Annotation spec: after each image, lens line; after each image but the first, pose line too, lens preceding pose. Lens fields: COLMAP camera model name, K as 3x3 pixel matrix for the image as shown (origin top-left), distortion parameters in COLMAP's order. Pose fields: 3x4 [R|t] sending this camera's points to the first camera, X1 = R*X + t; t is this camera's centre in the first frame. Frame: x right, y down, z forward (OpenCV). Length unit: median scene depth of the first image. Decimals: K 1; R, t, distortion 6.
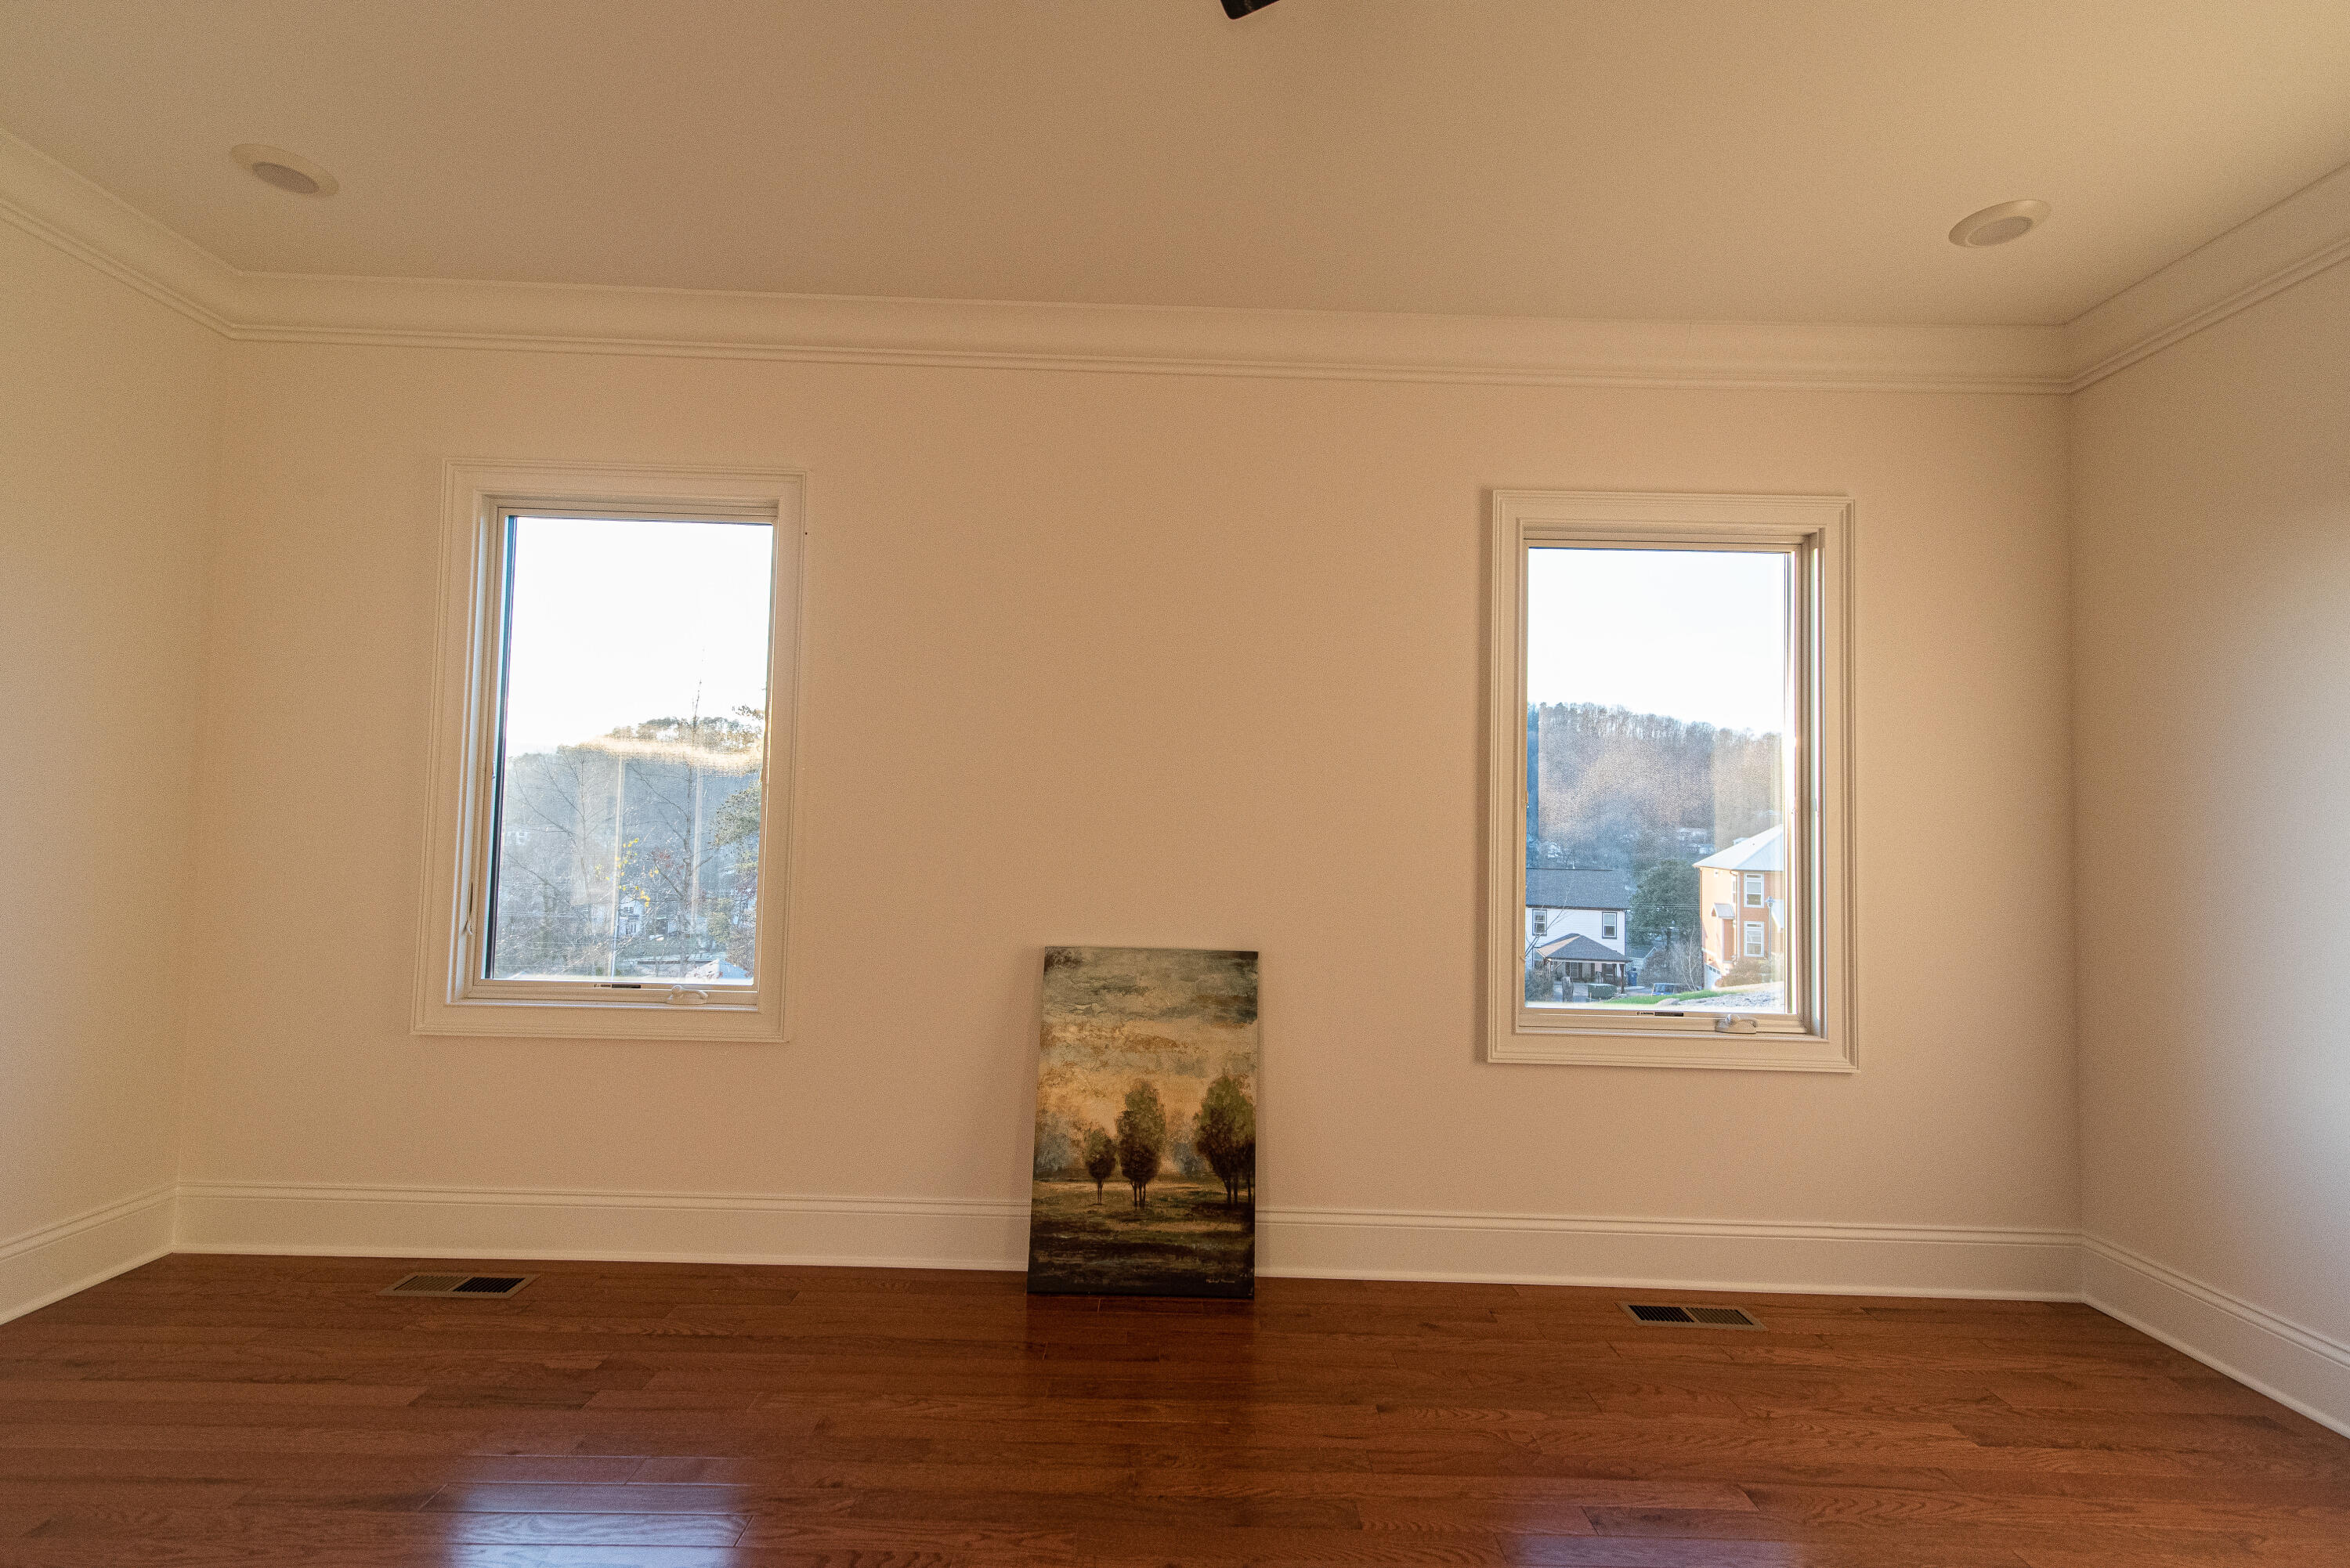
lens RADIAL K [[1054.0, 0, 1175.3], [0, 1054.0, 789.1], [0, 0, 1]] dist [0.018361, -0.001533]
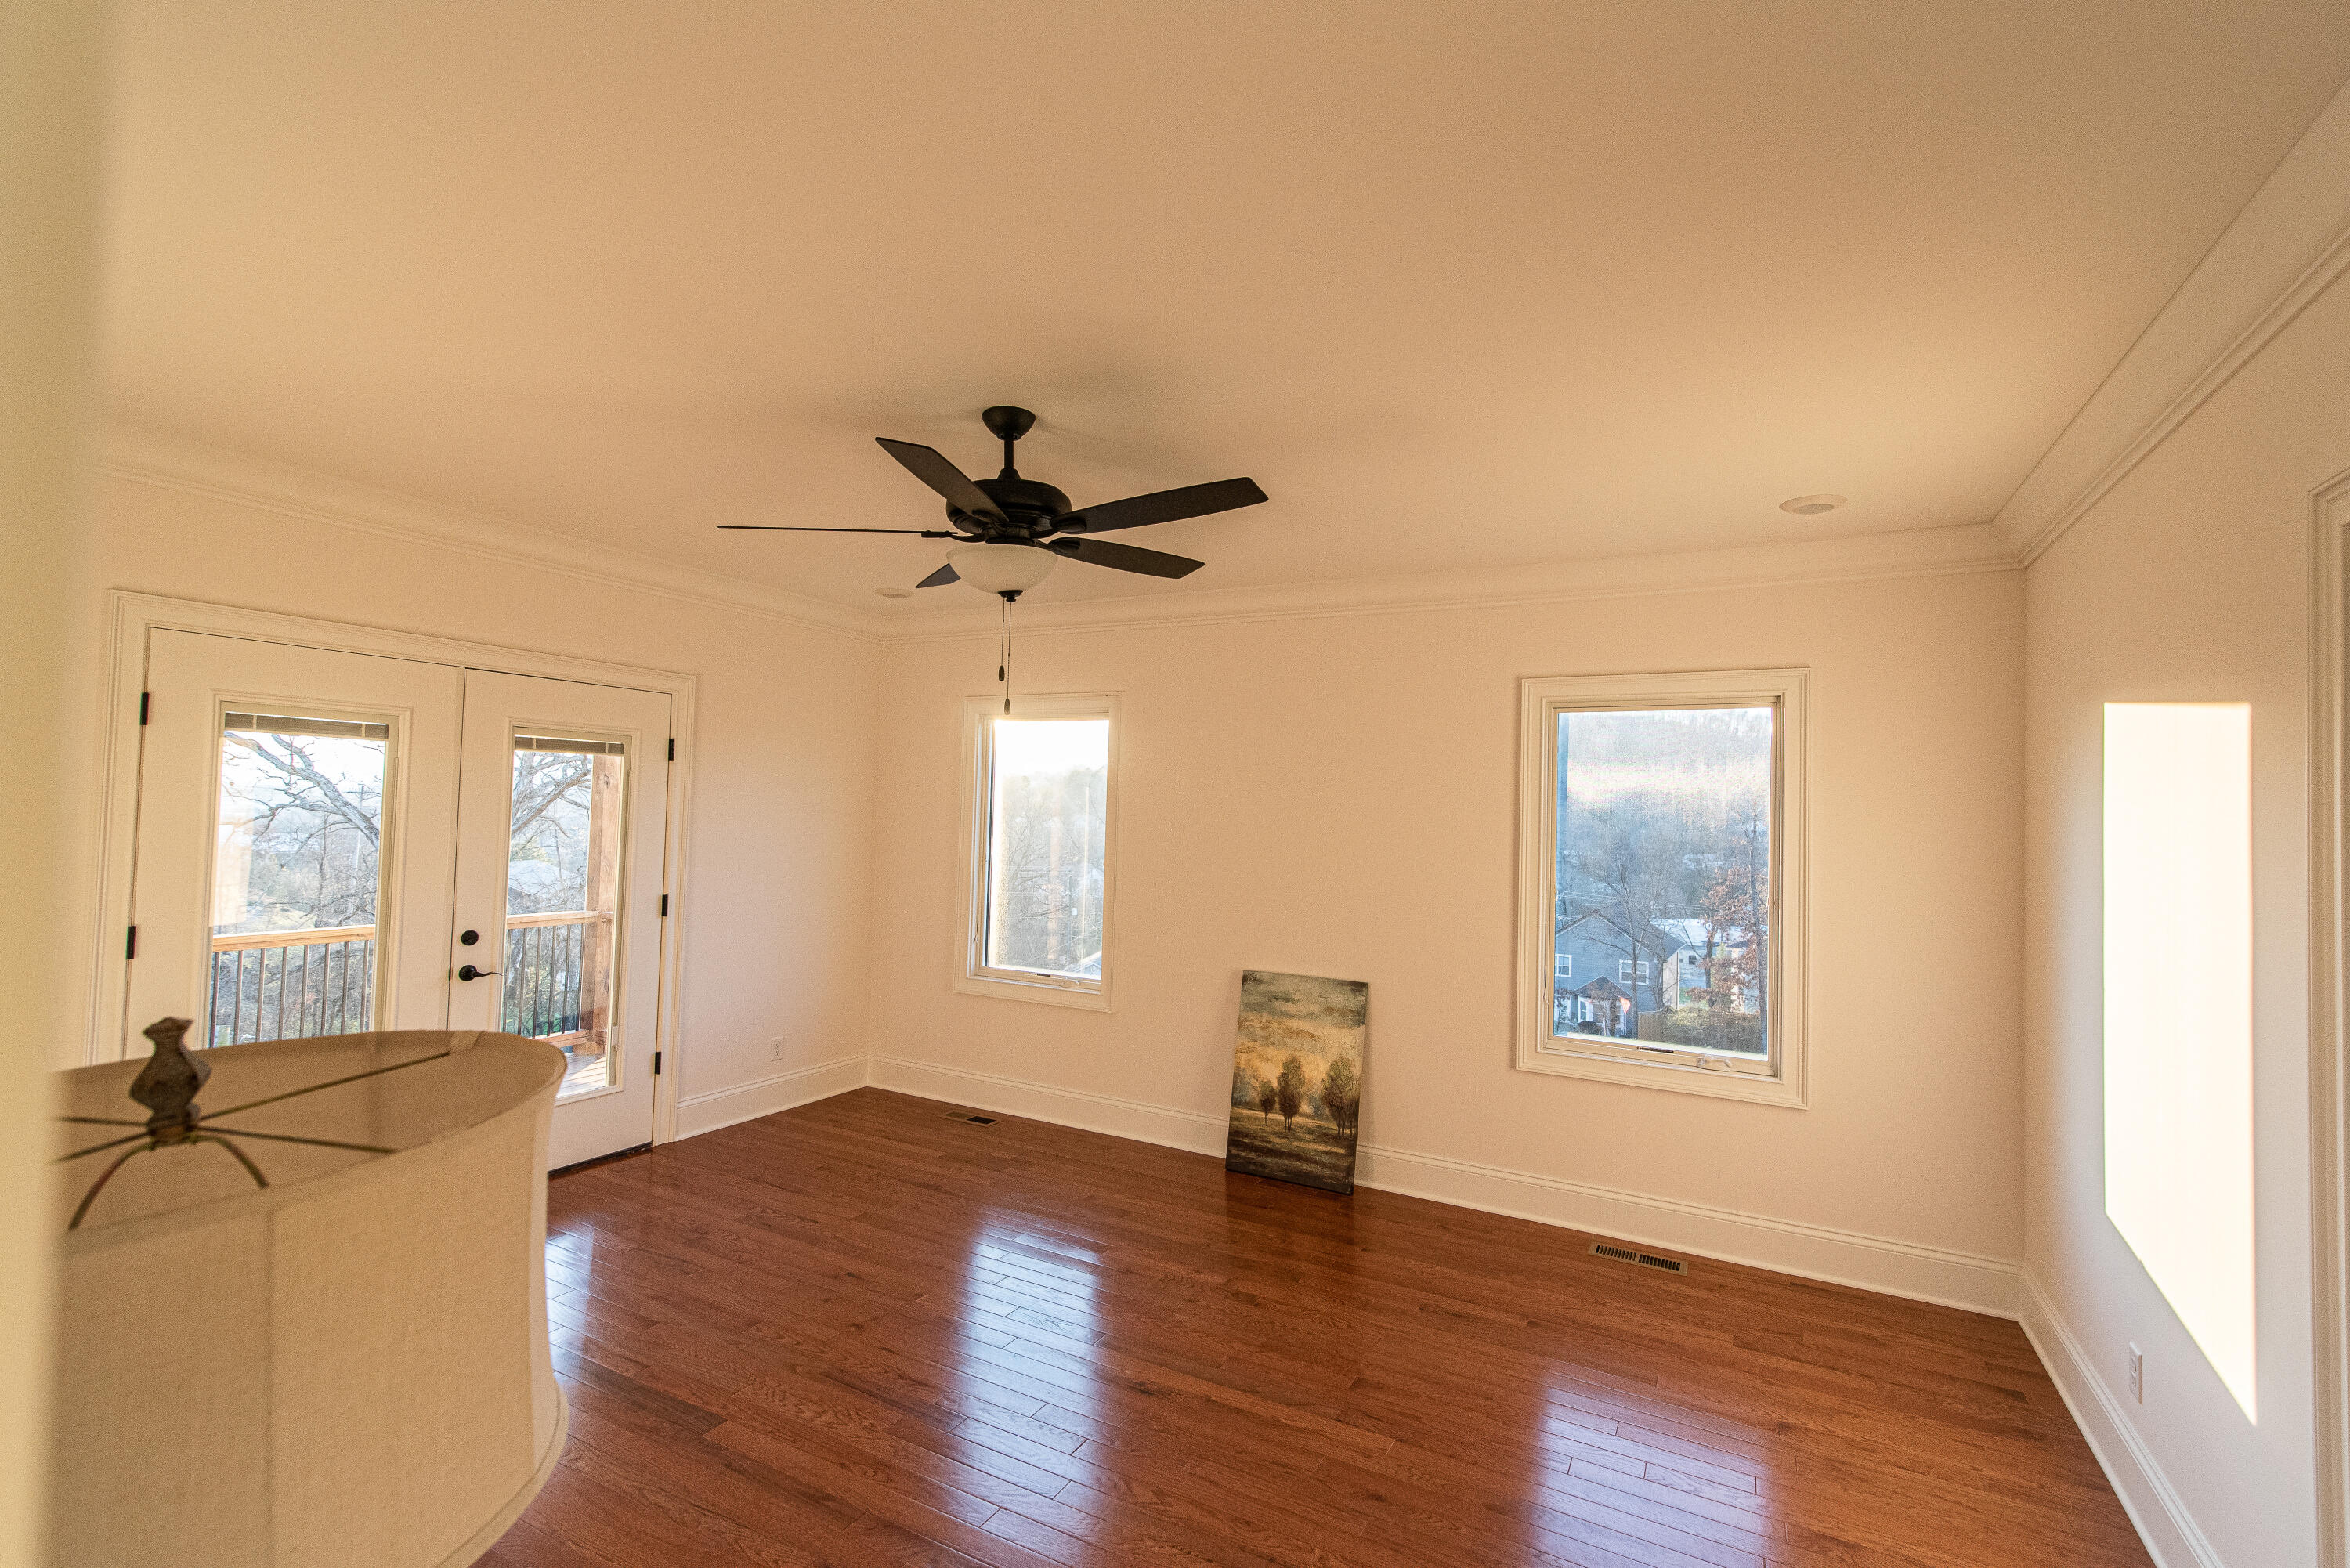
lens RADIAL K [[1054.0, 0, 1176.2], [0, 1054.0, 786.6], [0, 0, 1]] dist [0.018361, -0.001533]
pose [[0.878995, -0.012859, -0.476658, 0.610021], [0.014814, 0.999890, 0.000343, -0.150376], [0.476601, -0.007362, 0.879089, -0.545243]]
